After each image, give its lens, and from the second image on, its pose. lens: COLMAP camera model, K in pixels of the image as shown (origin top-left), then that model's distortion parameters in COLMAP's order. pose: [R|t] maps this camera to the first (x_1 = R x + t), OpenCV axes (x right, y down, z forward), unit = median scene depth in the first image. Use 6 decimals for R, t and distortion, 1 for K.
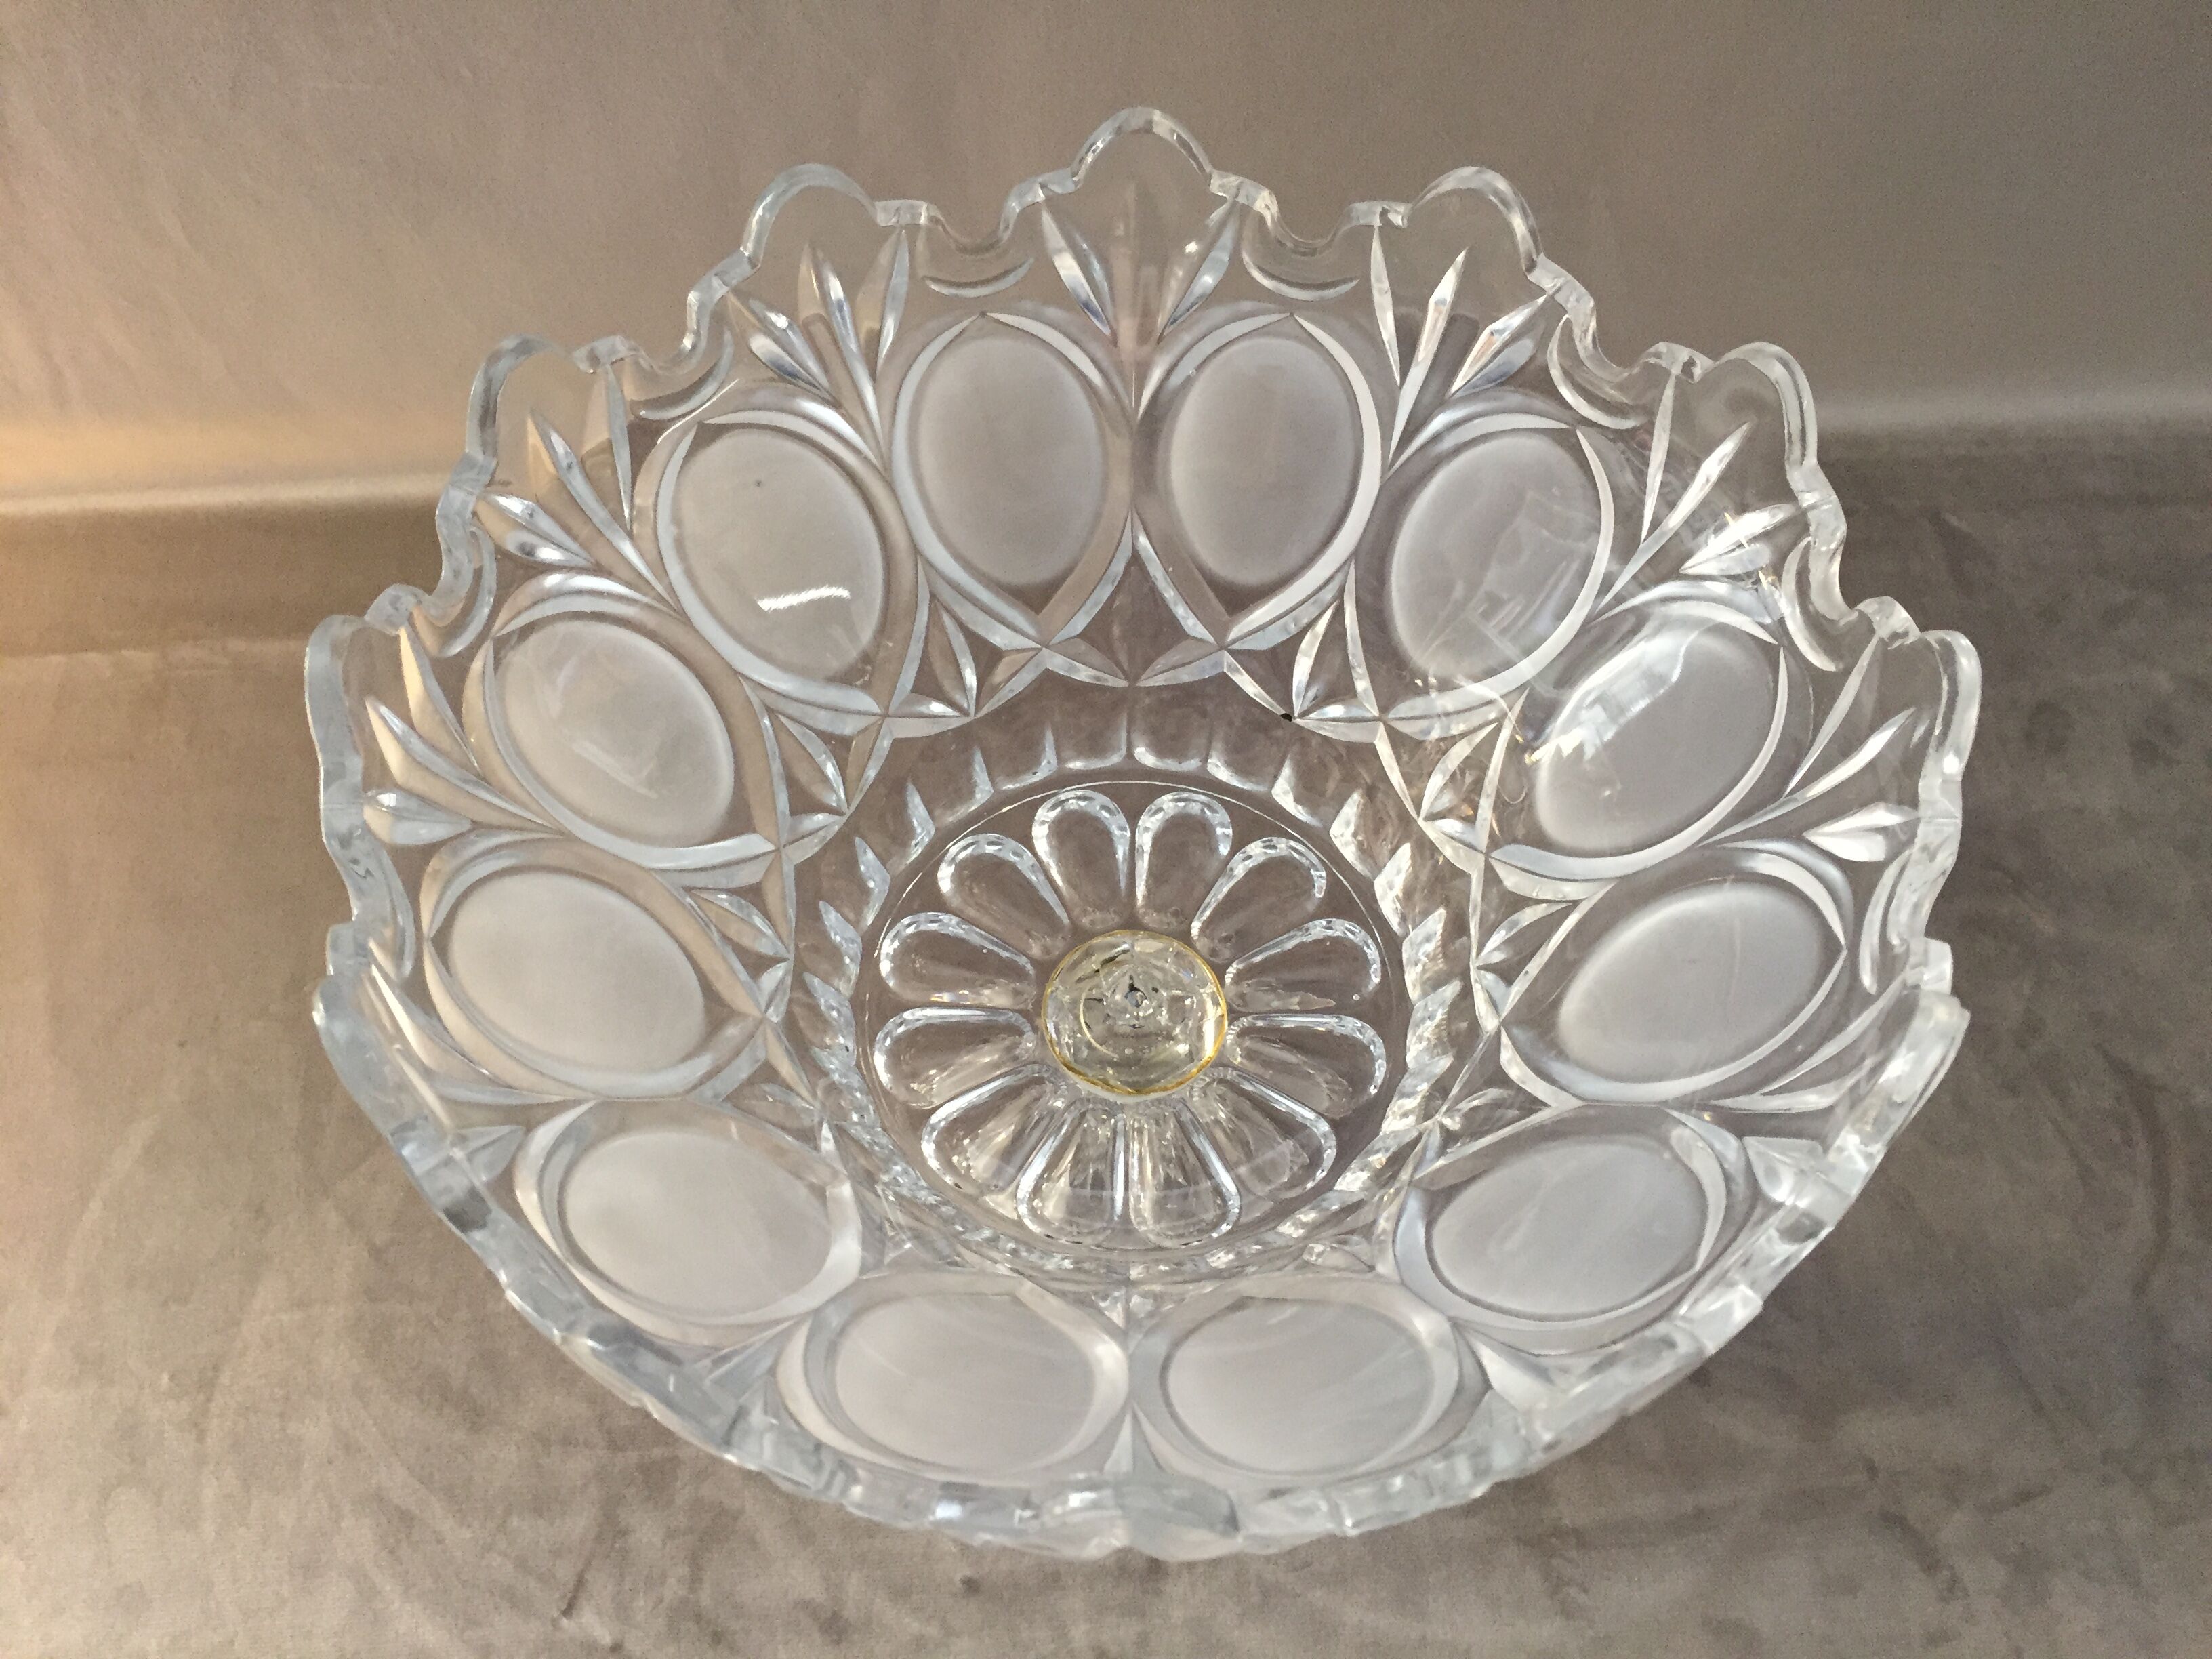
lens RADIAL K [[2004.7, 0, 1106.0], [0, 2004.7, 829.5], [0, 0, 1]] dist [0.046455, -0.008947]
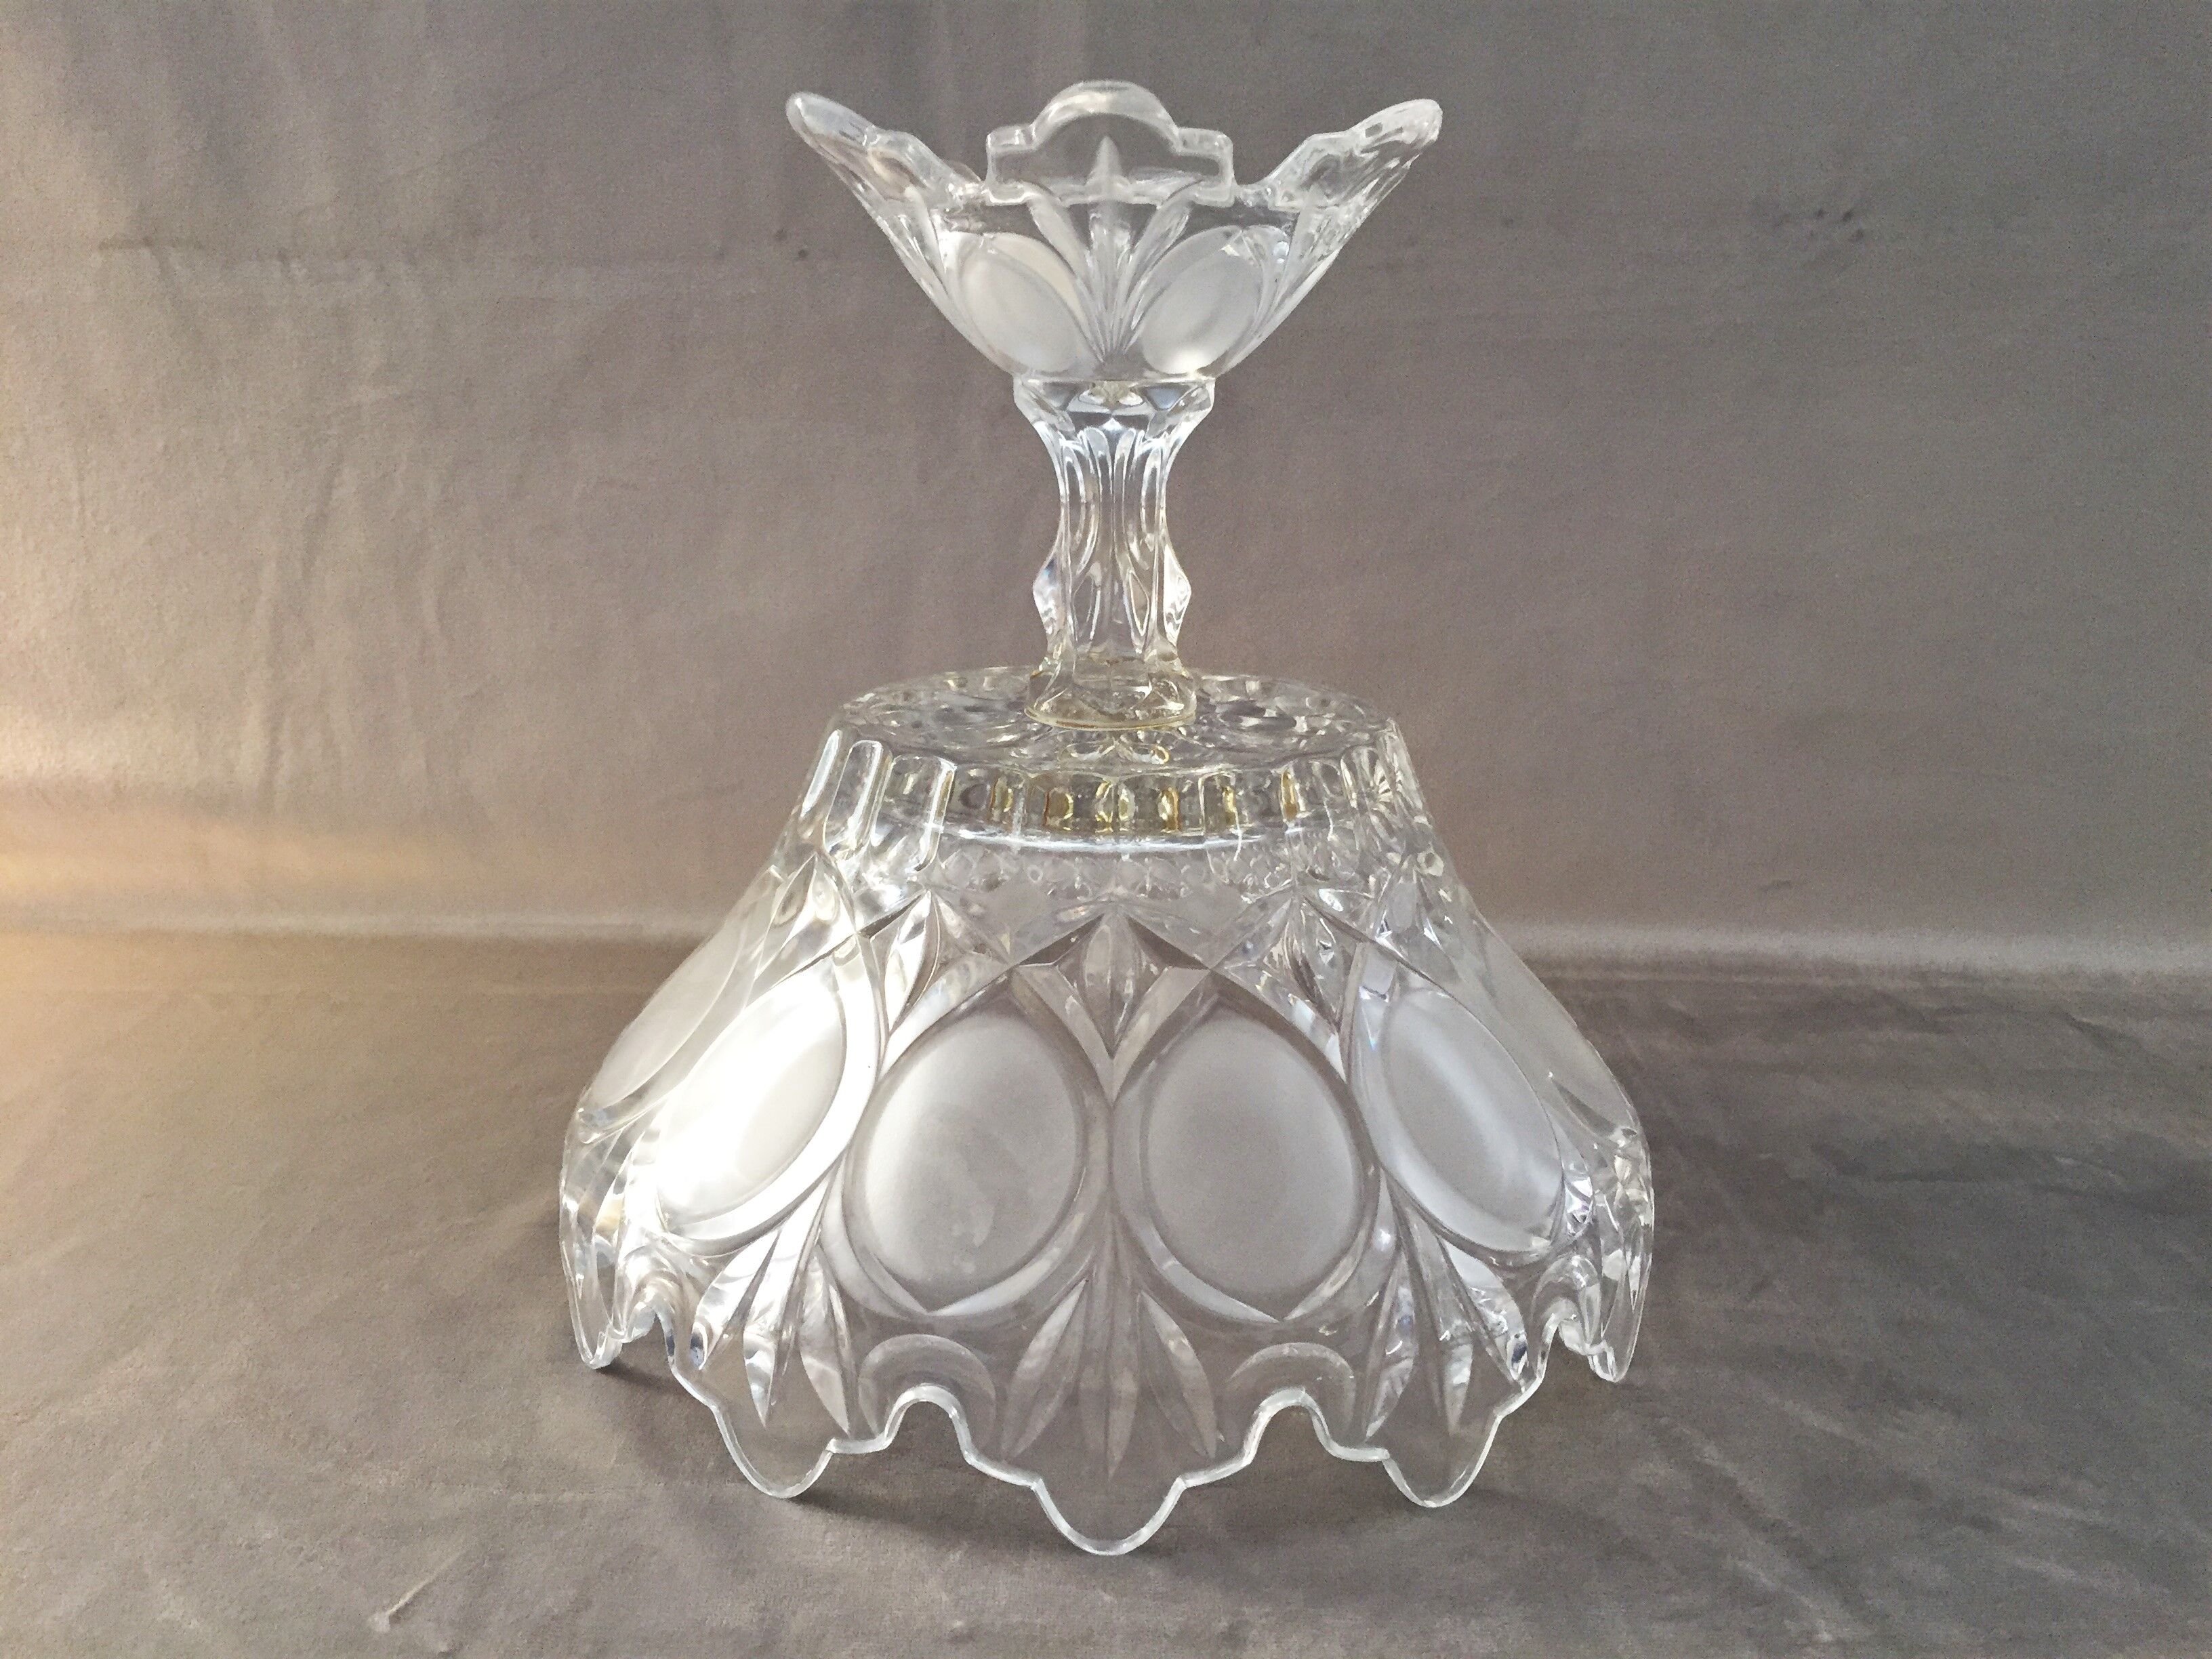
lens RADIAL K [[1956.4, 0, 1092.8], [0, 1956.4, 883.0], [0, 0, 1]] dist [0.081465, -0.099447]
pose [[0.995951, 0.047248, -0.076481, 0.016832], [-0.086273, 0.741499, -0.665384, 0.612063], [0.025272, 0.669288, 0.742573, 0.308063]]
